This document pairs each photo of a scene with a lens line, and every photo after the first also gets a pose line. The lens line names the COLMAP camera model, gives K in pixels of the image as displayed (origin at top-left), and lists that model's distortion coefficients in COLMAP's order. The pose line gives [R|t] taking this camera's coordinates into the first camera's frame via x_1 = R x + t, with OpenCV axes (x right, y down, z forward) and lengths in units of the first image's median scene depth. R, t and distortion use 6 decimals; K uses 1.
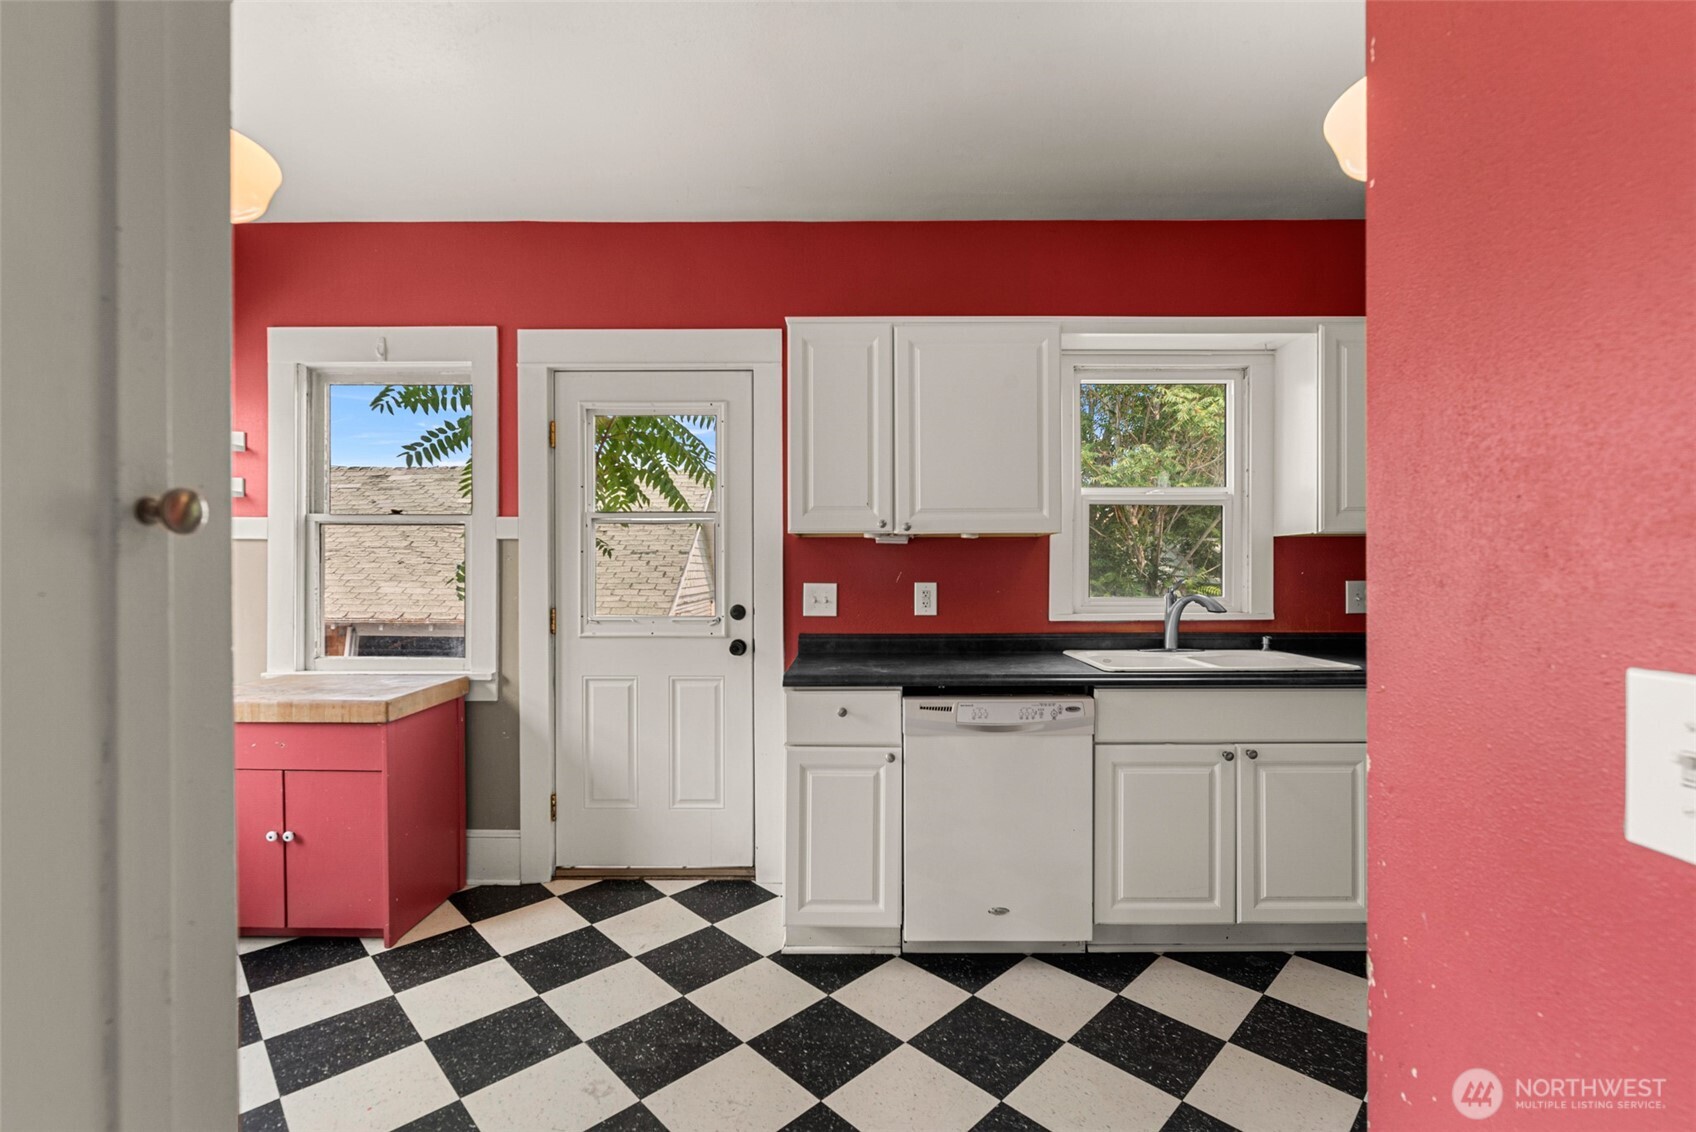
lens RADIAL K [[746.0, 0, 849.8], [0, 746.0, 568.5], [0, 0, 1]] dist [0.005858, -0.002127]
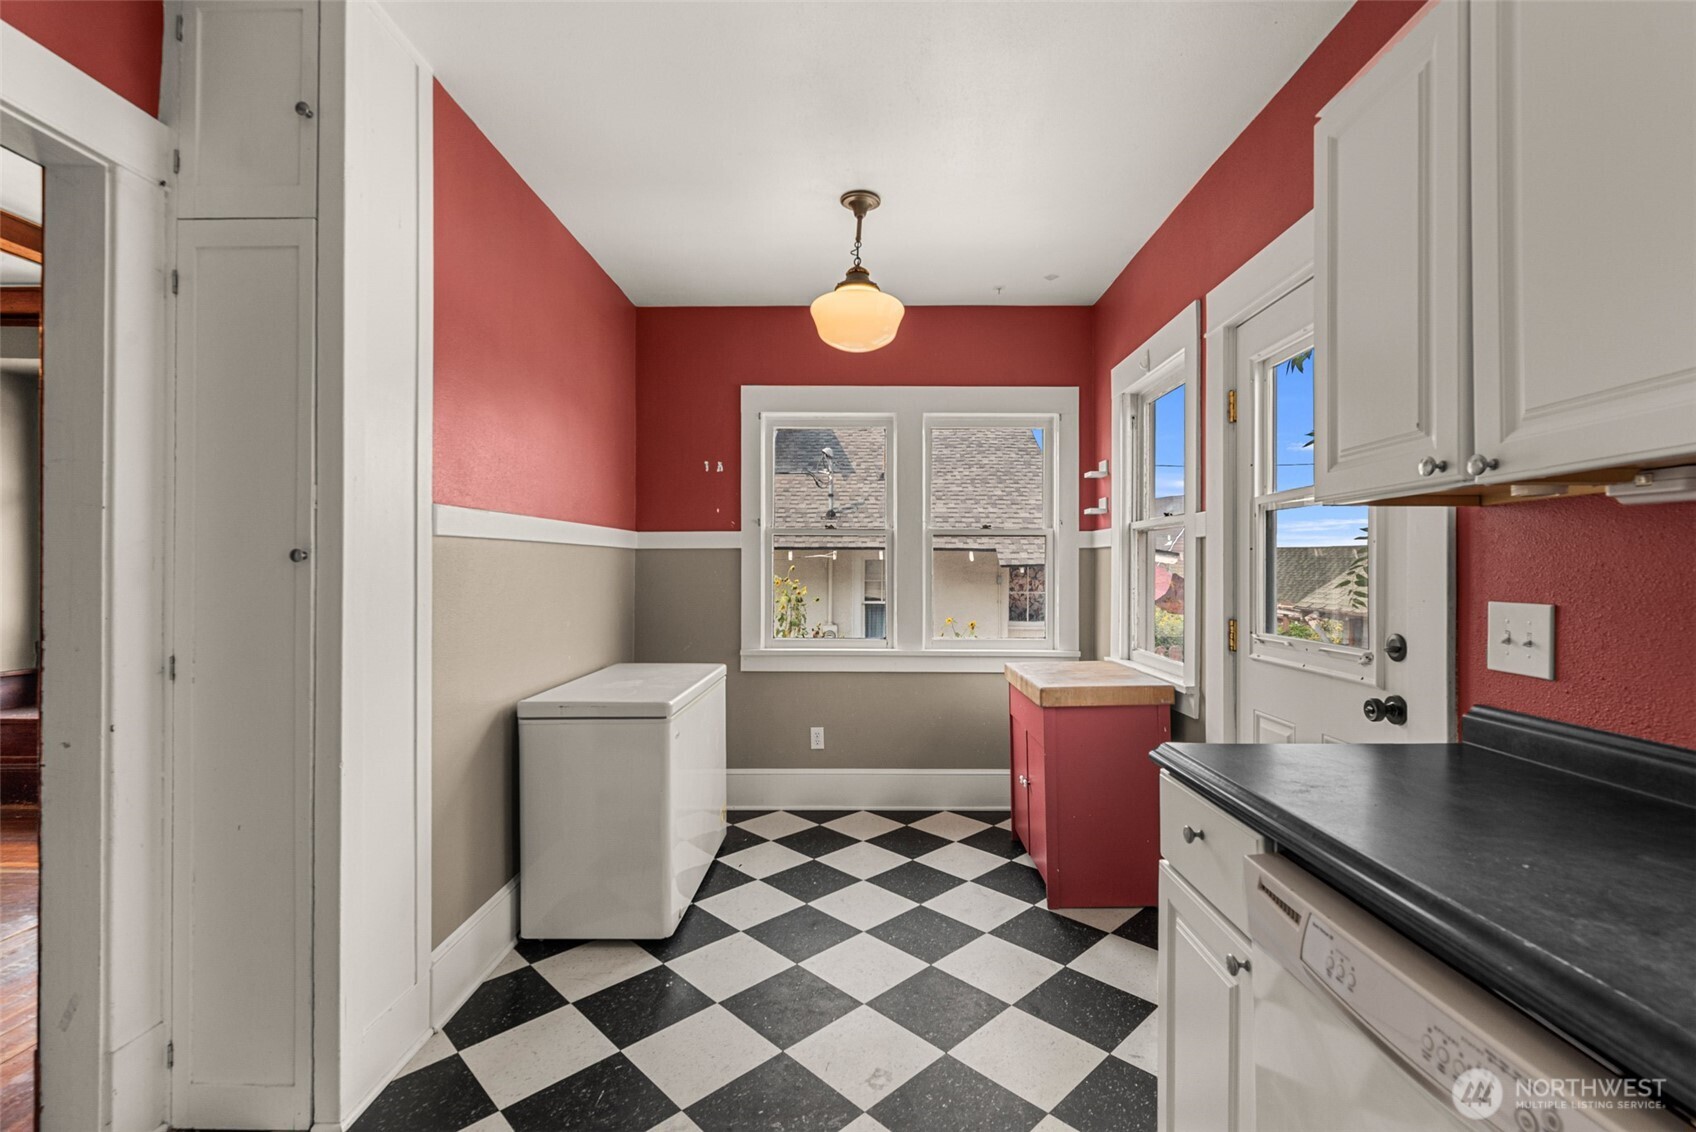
lens RADIAL K [[746.0, 0, 859.6], [0, 746.0, 571.7], [0, 0, 1]] dist [0.005858, -0.002127]
pose [[0.000962, 0.001528, -0.999998, 0.421966], [0.002277, 0.999996, 0.001530, -0.000841], [0.999997, -0.002278, 0.000958, 0.600752]]
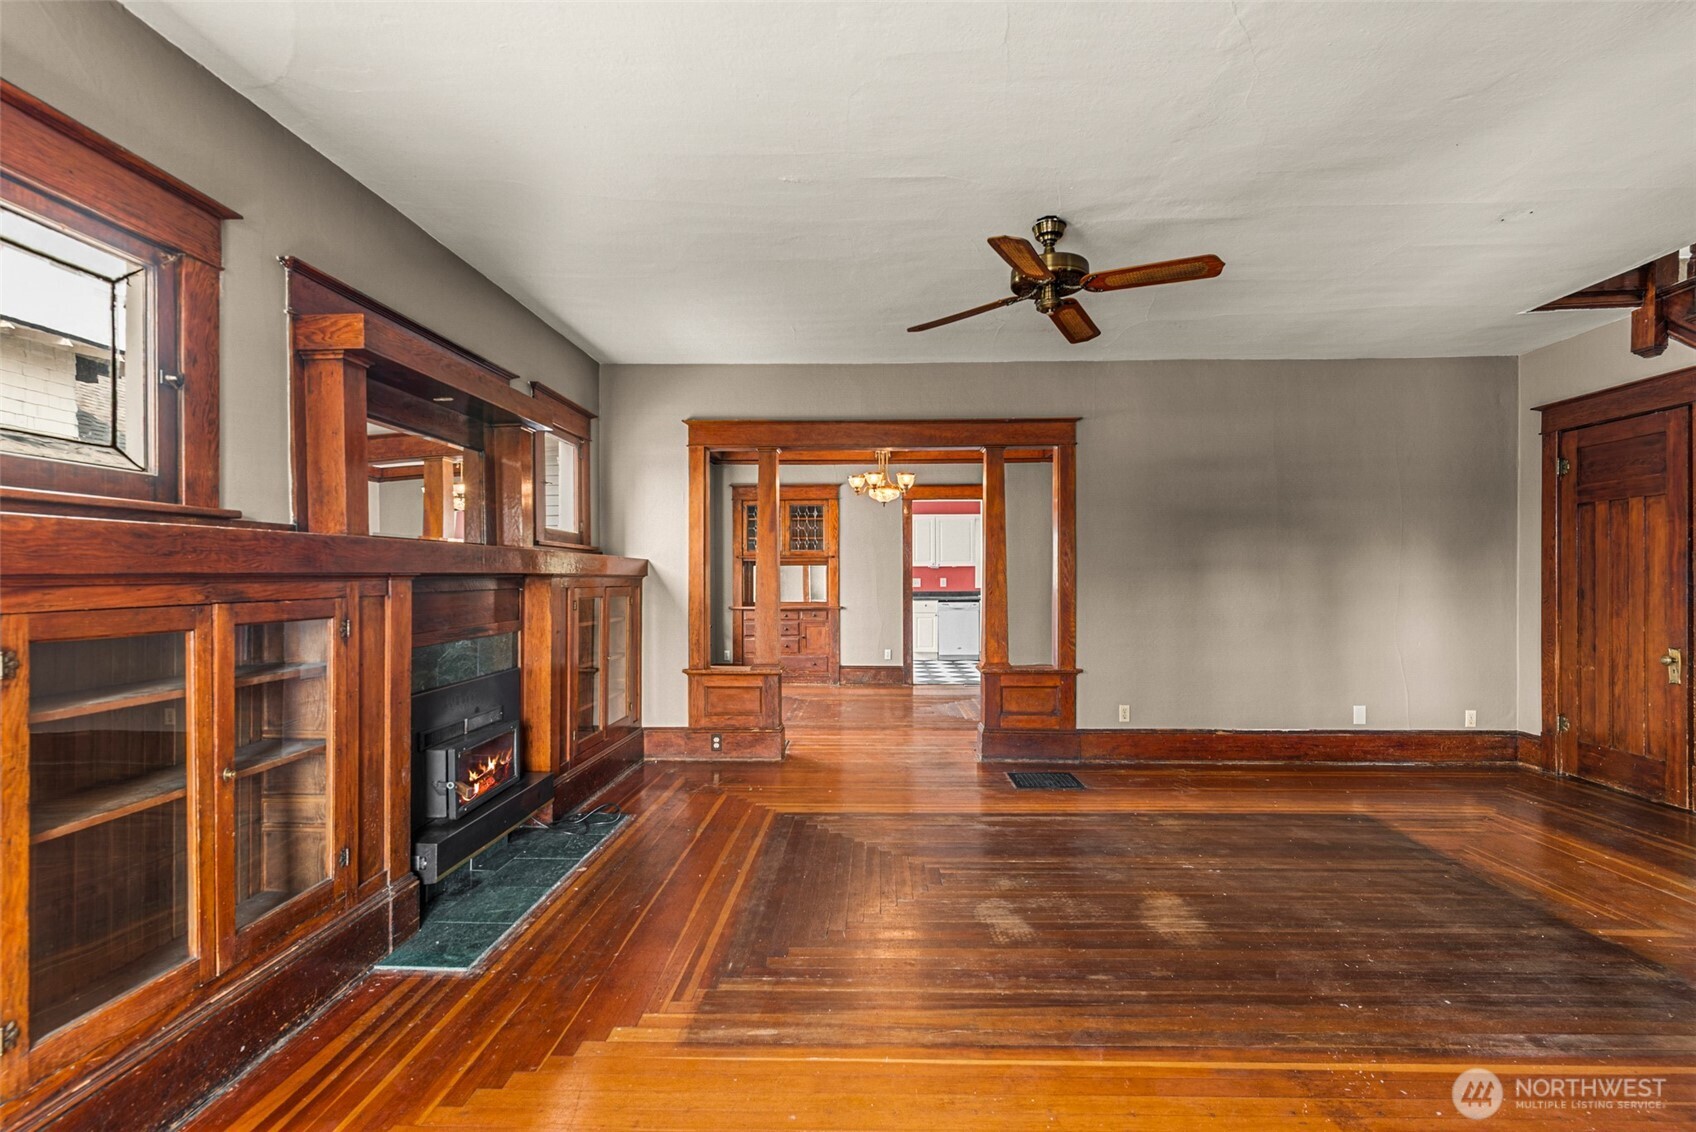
lens RADIAL K [[746.0, 0, 861.2], [0, 746.0, 577.2], [0, 0, 1]] dist [0.005858, -0.002127]
pose [[0.999972, -0.001205, 0.007447, -0.357598], [0.001191, 0.999998, 0.001779, 0.003033], [-0.007449, -0.001770, 0.999971, -2.909104]]
